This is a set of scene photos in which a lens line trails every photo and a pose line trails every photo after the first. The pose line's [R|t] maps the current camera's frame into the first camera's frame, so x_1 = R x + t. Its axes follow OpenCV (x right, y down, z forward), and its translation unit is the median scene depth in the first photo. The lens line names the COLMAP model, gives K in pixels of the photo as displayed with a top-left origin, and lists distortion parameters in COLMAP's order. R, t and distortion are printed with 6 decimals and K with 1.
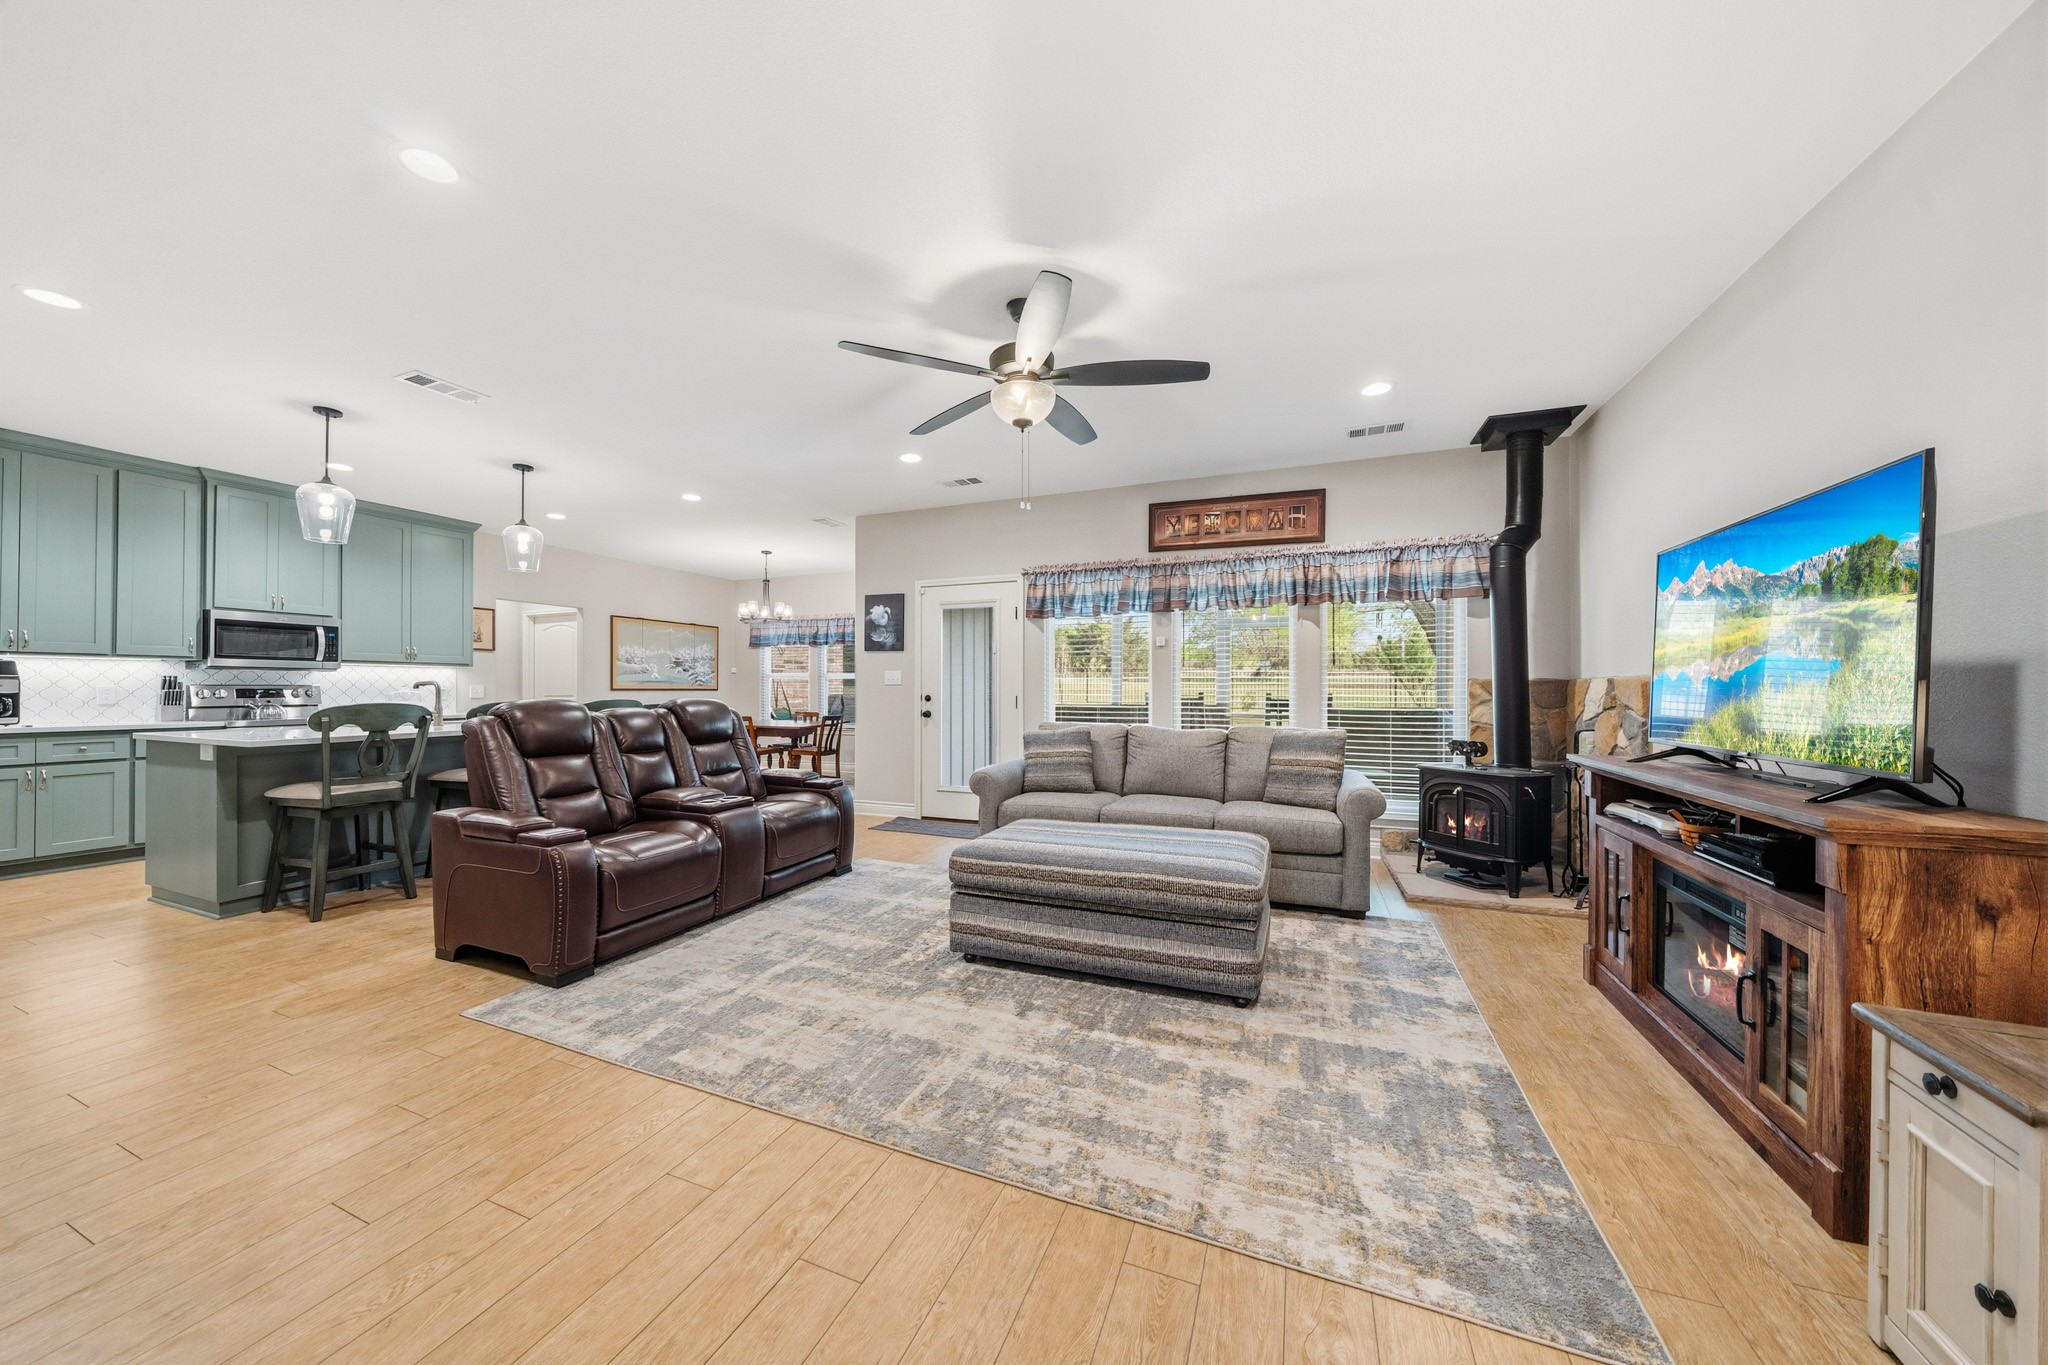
lens RADIAL K [[700.4, 0, 1016.6], [0, 700.4, 688.4], [0, 0, 1]] dist [-0.000353, -0.000012]
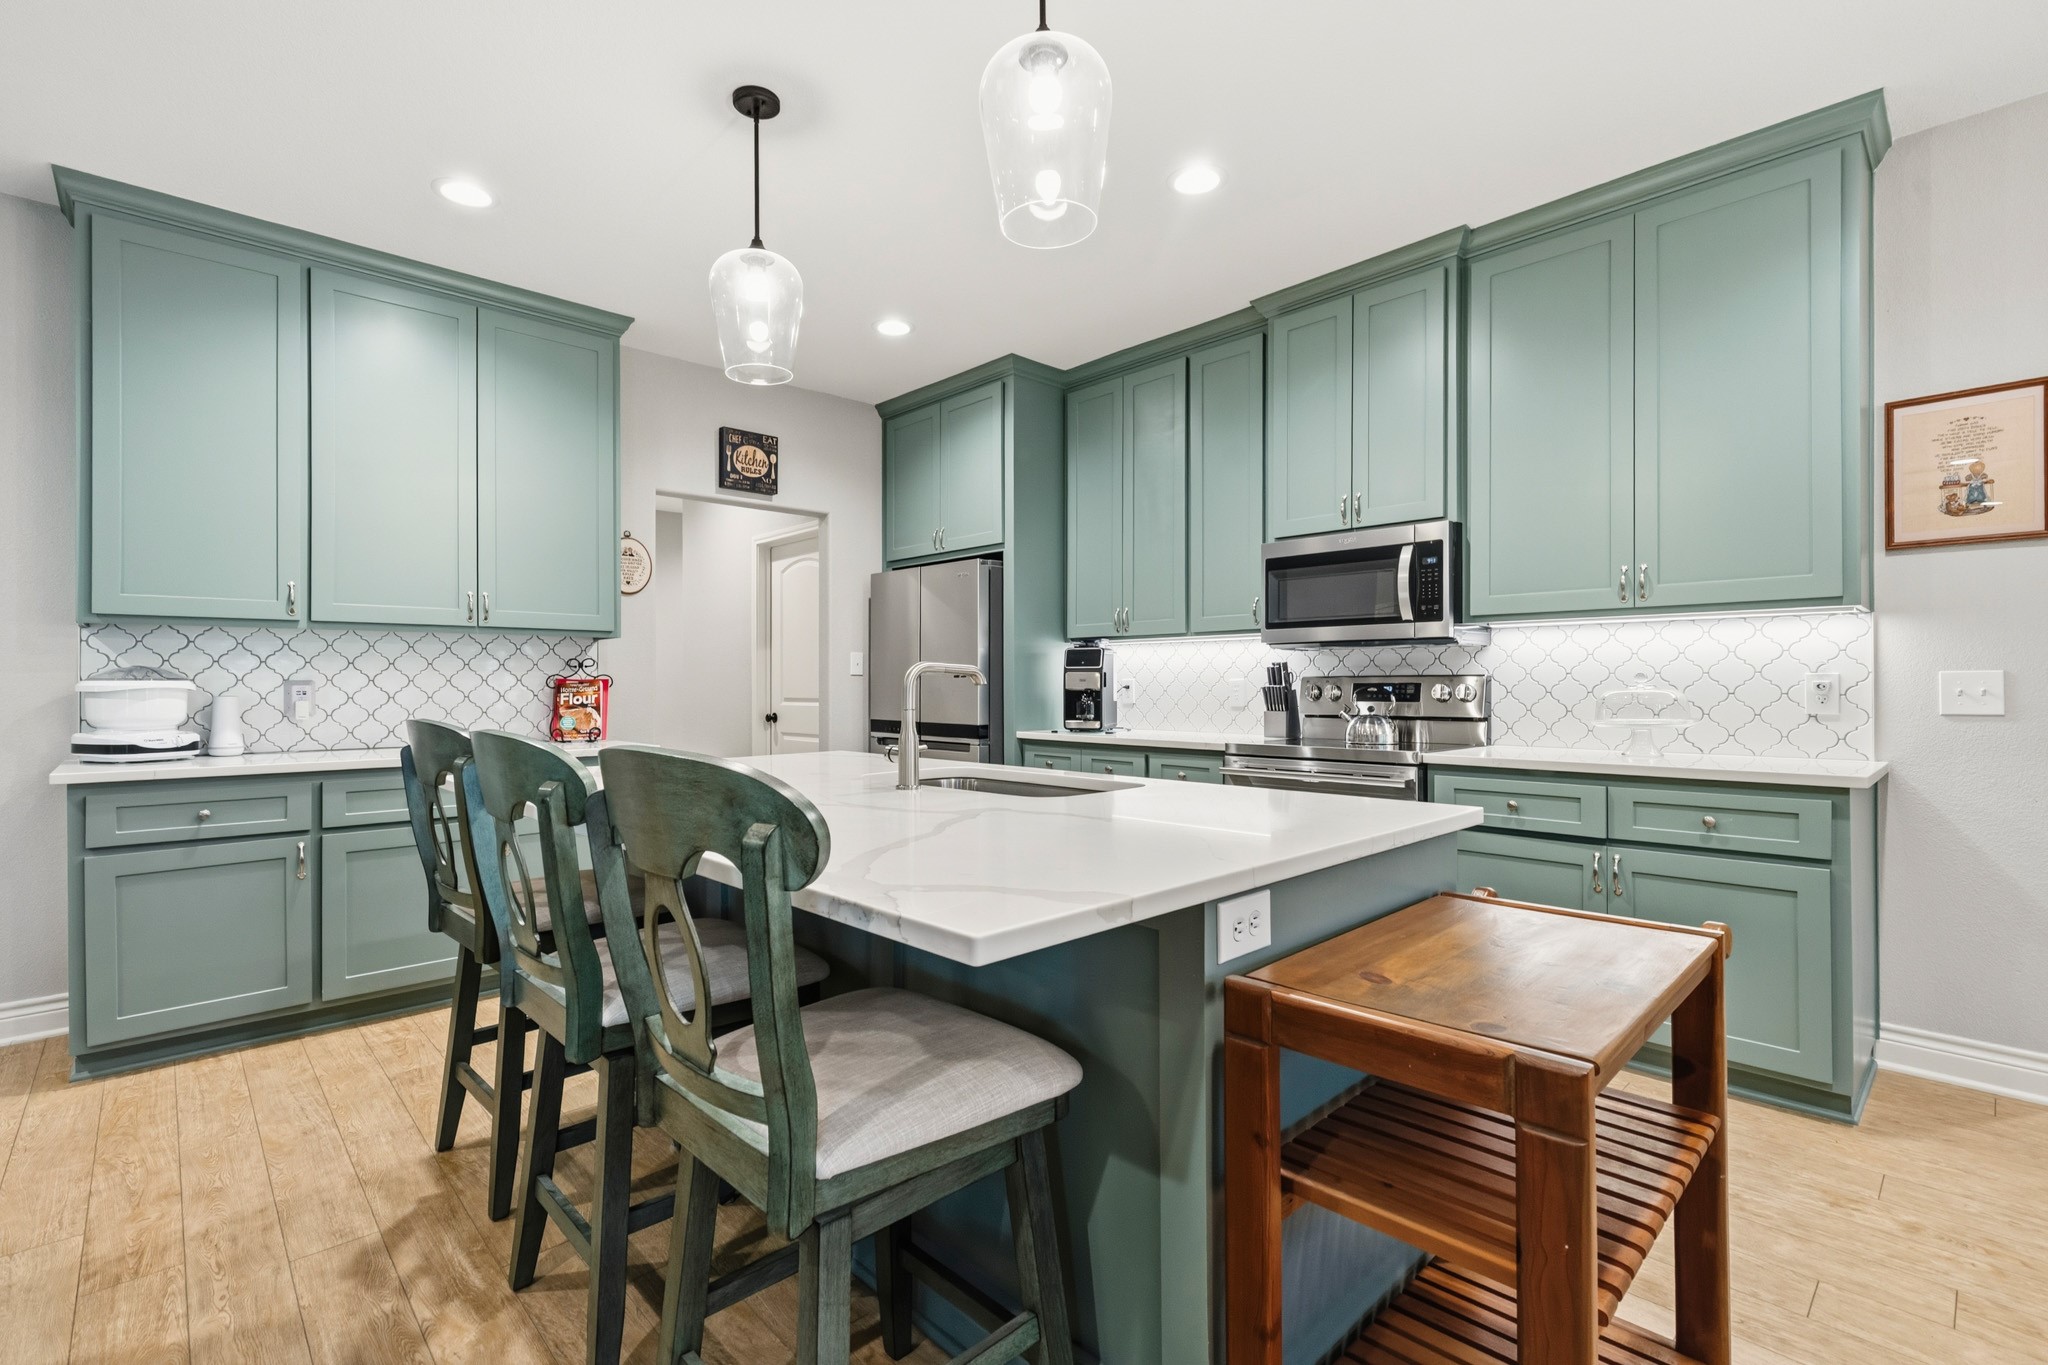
lens RADIAL K [[888.4, 0, 1021.5], [0, 888.4, 687.6], [0, 0, 1]] dist [-0.001359, -0.000253]
pose [[-0.425300, 0.004458, -0.905042, -0.710421], [0.002072, 0.999990, 0.003951, 0.000174], [0.905050, -0.000195, -0.425305, 1.929304]]
